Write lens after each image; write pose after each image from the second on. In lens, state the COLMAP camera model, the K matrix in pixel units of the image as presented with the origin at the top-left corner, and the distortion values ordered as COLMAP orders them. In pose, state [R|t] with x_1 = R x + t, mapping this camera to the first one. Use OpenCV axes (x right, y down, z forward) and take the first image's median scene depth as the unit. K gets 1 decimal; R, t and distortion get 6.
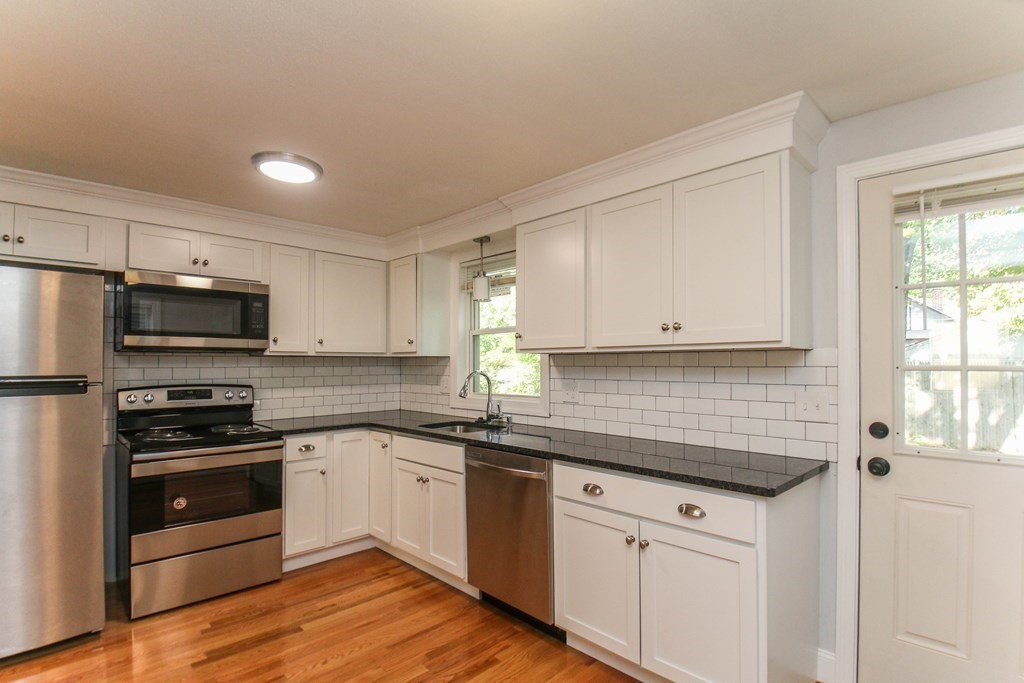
lens RADIAL K [[497.5, 0, 501.6], [0, 497.5, 358.2], [0, 0, 1]] dist [-0.002886, -0.009358]
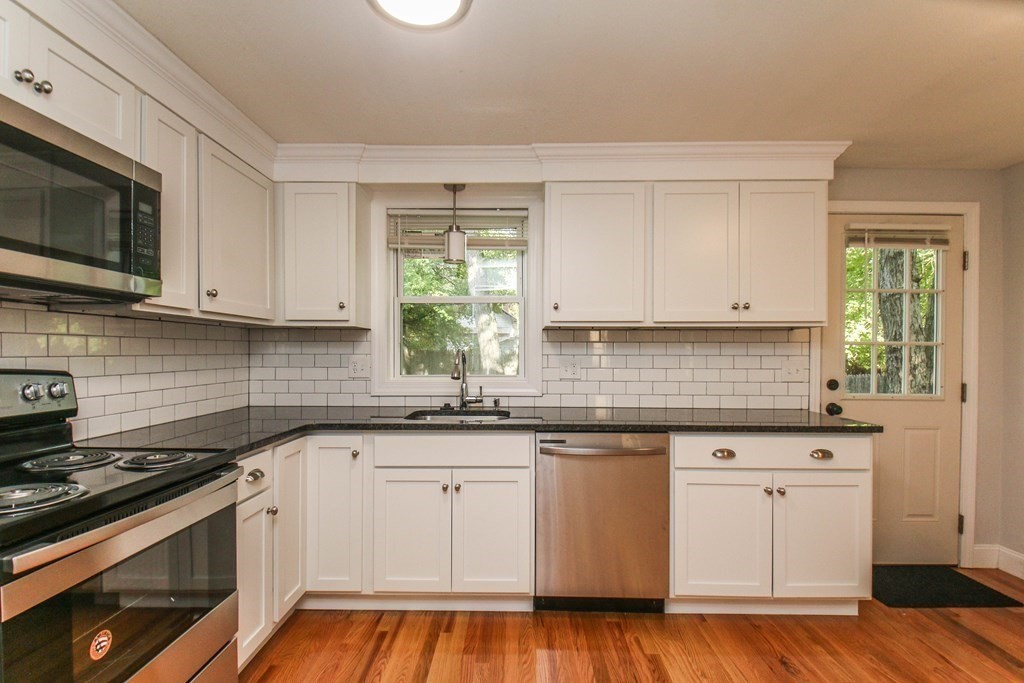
lens RADIAL K [[487.4, 0, 502.5], [0, 487.4, 359.3], [0, 0, 1]] dist [0.010395, -0.015119]
pose [[0.705857, -0.005431, 0.708334, -0.597870], [-0.012166, 0.999730, 0.019790, 0.031416], [-0.708250, -0.022586, 0.705600, 0.402825]]
